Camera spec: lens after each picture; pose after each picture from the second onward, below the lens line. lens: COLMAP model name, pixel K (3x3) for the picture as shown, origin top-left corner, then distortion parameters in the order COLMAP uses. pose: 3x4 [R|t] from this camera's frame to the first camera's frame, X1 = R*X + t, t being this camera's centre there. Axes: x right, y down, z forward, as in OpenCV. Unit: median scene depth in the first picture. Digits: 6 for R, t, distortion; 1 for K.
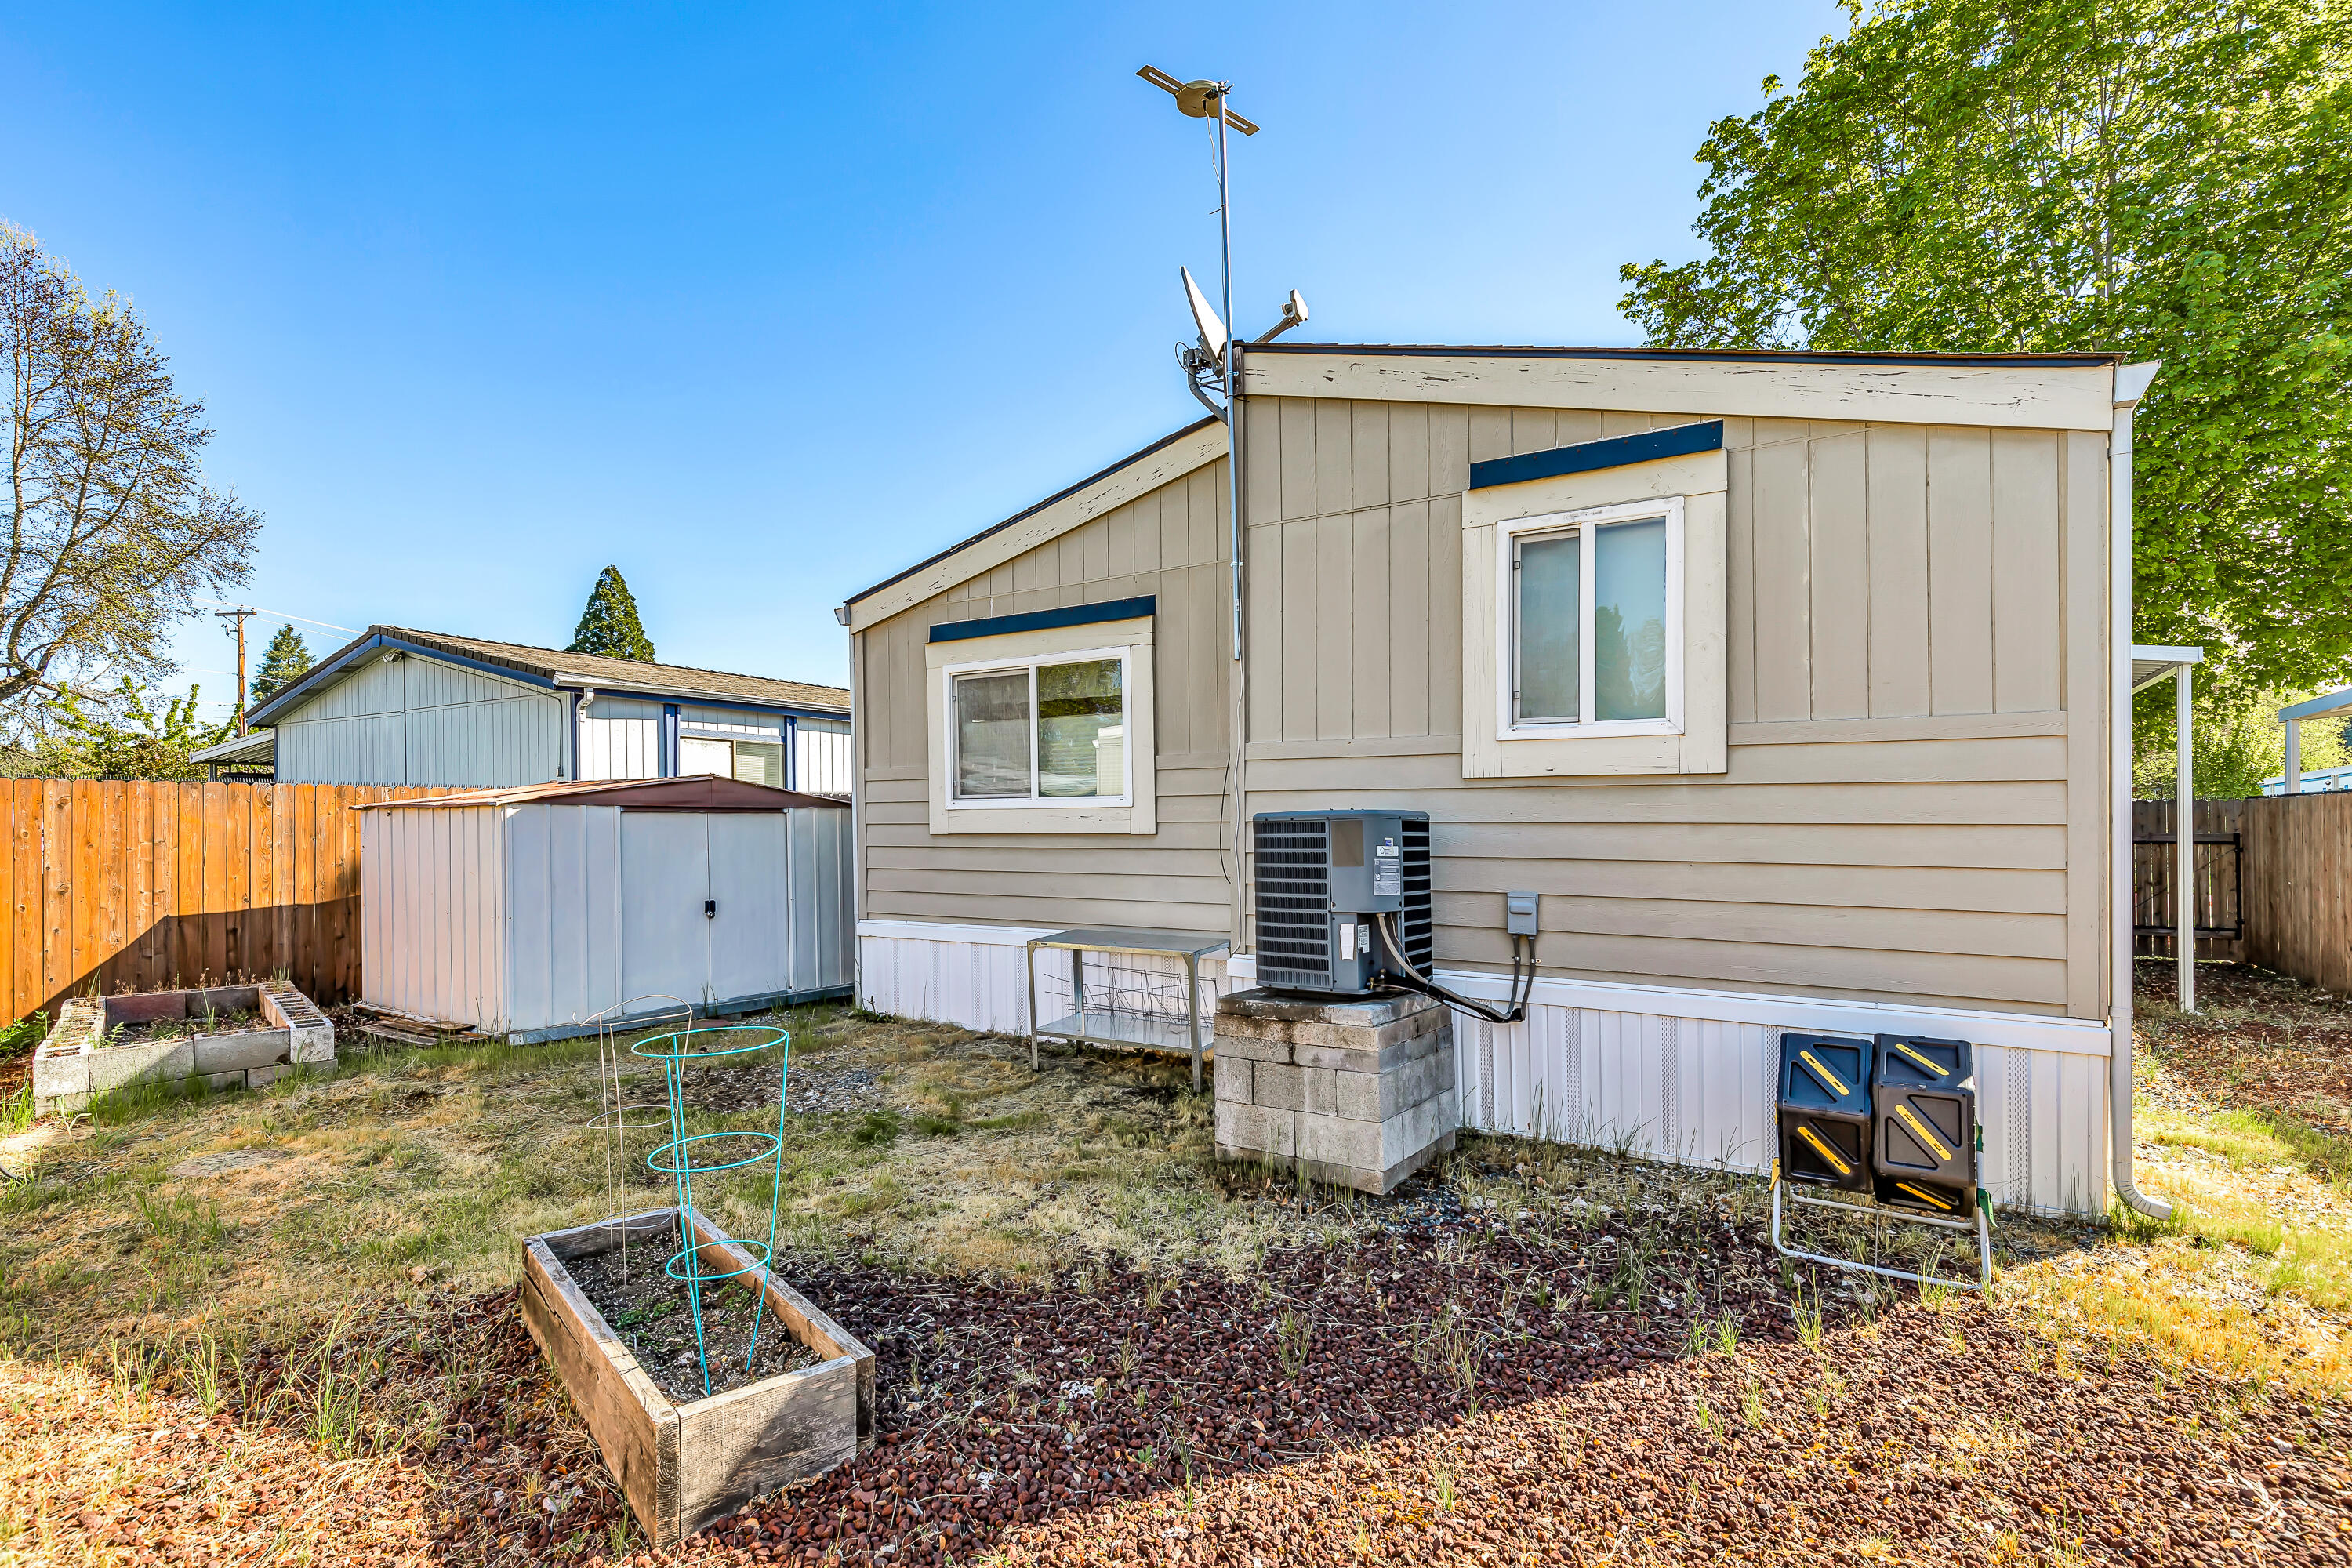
lens RADIAL K [[1076.3, 0, 1177.1], [0, 1076.3, 834.0], [0, 0, 1]] dist [0.005629, 0.001483]
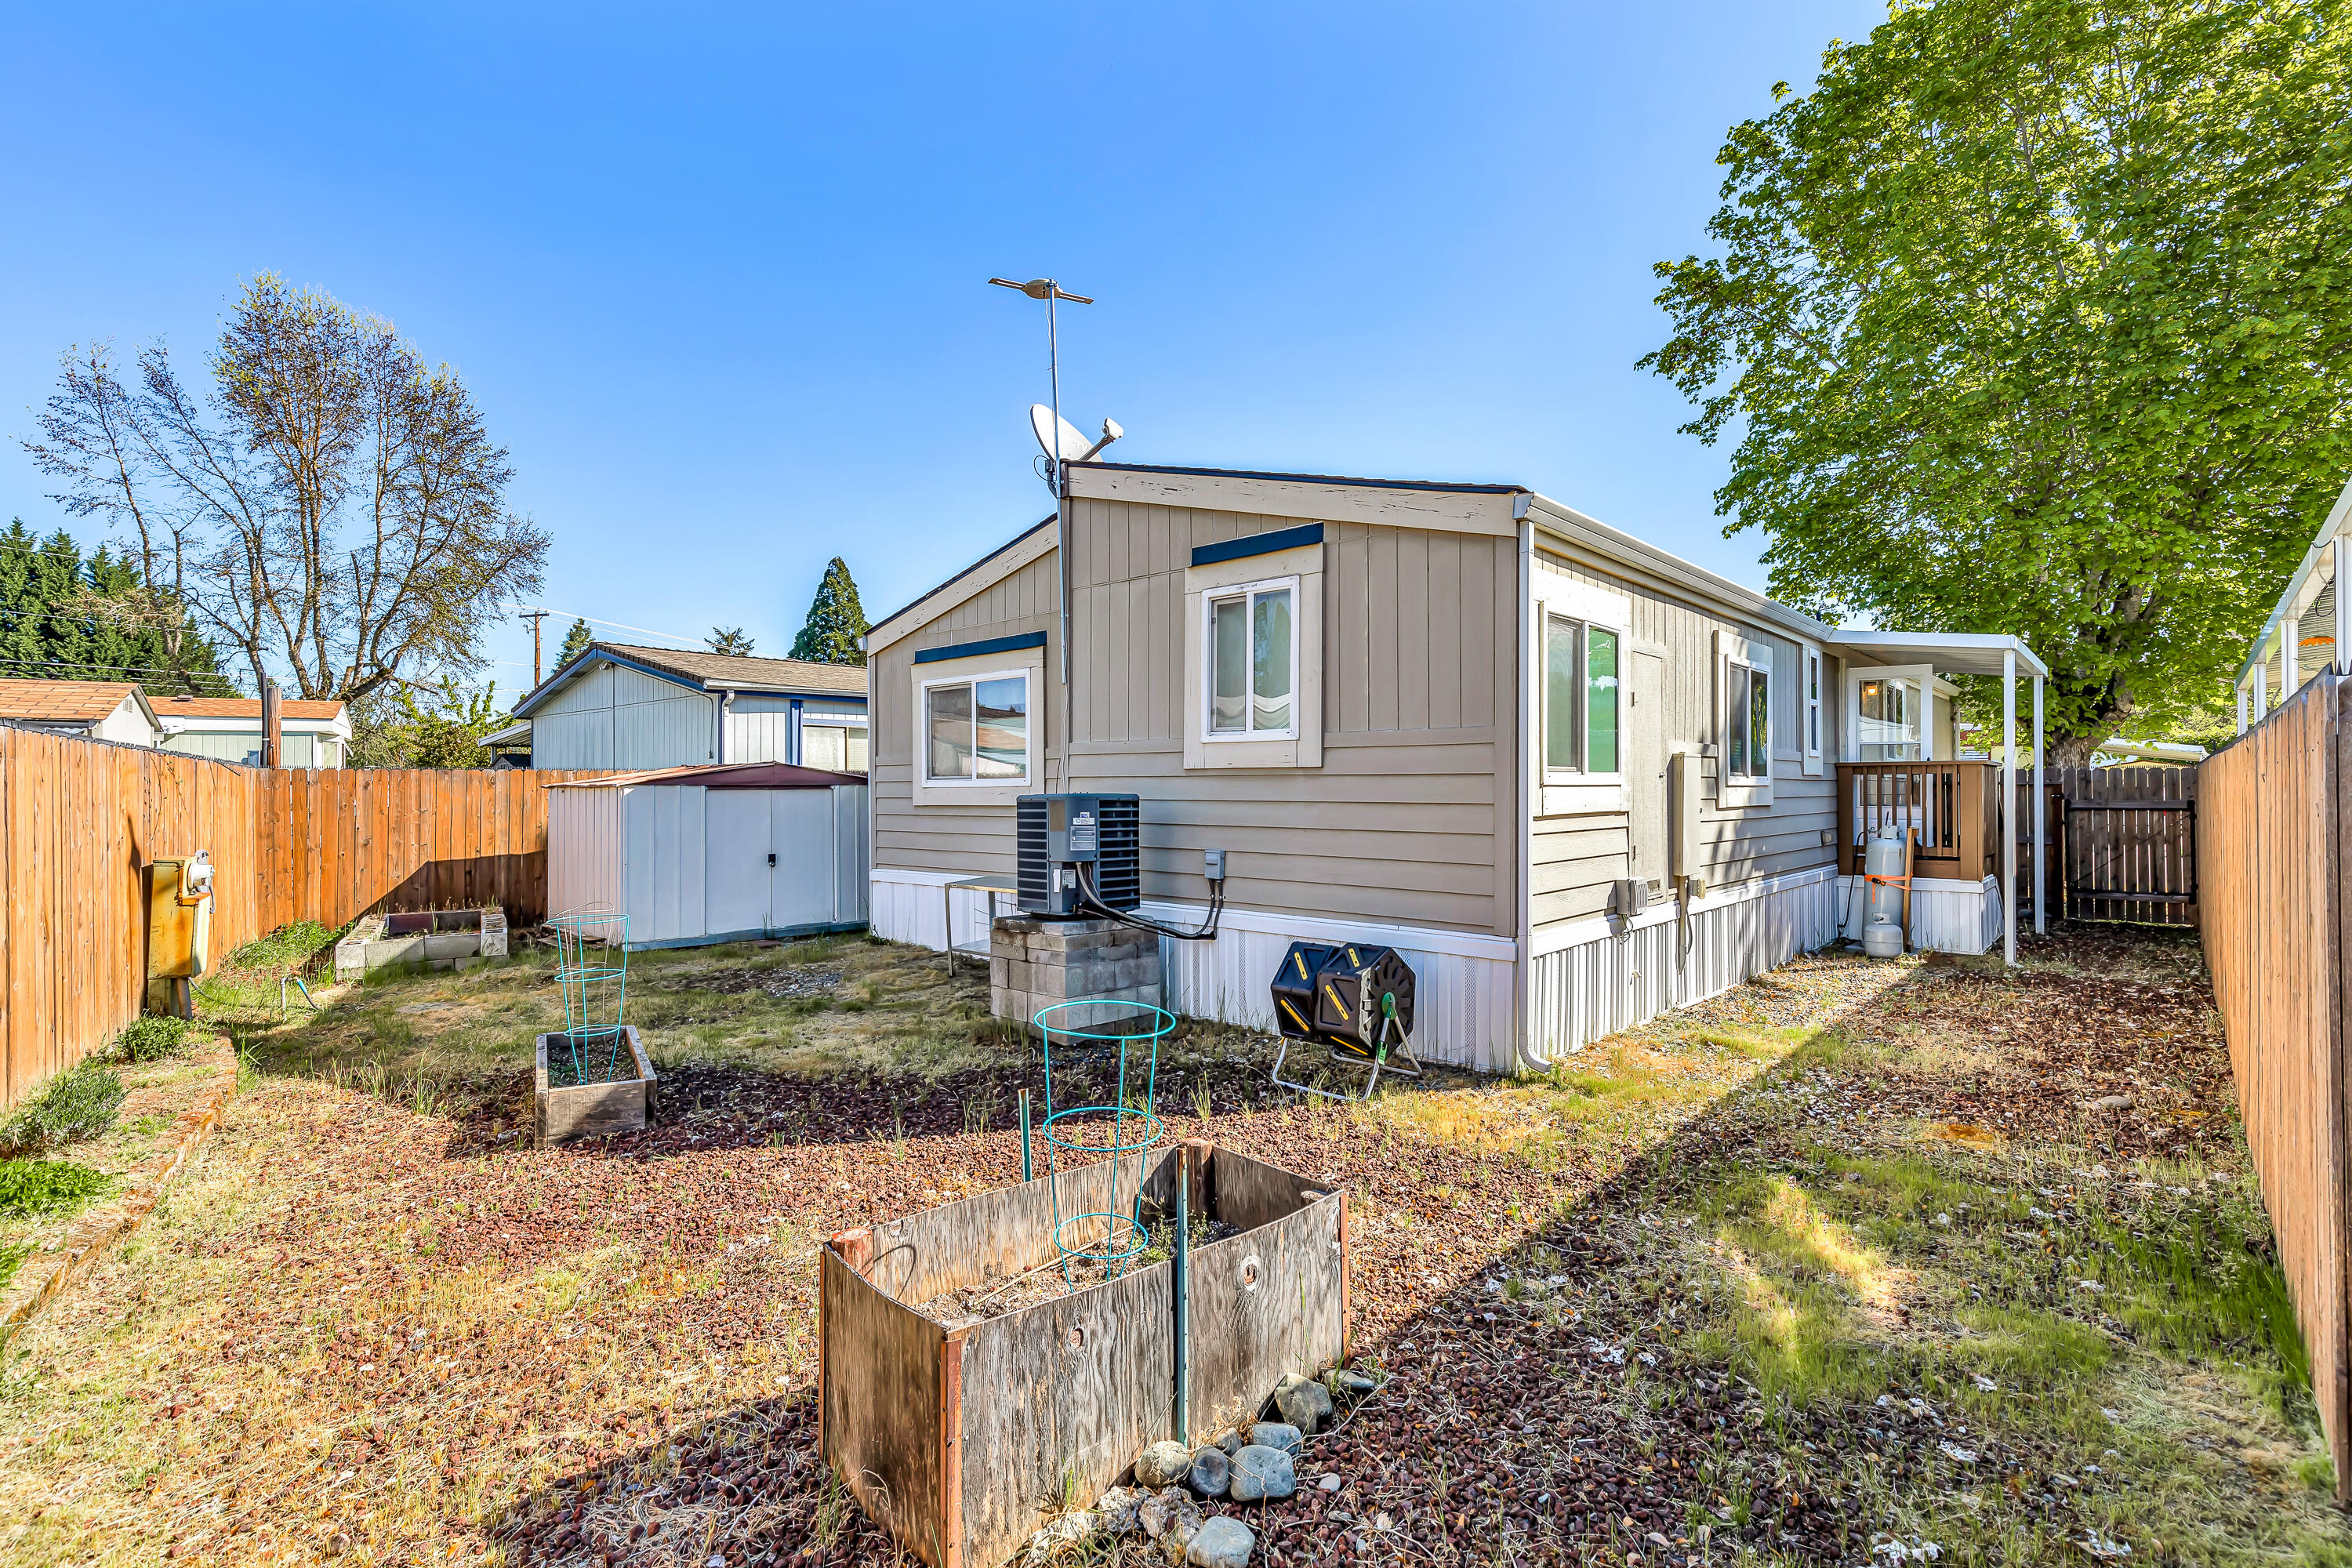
lens RADIAL K [[1058.2, 0, 1183.8], [0, 1058.2, 780.7], [0, 0, 1]] dist [0.008067, -0.000525]
pose [[0.984878, -0.004392, -0.173192, 0.374569], [0.001846, 0.999888, -0.014858, -0.011770], [0.173237, 0.014313, 0.984776, -0.279332]]
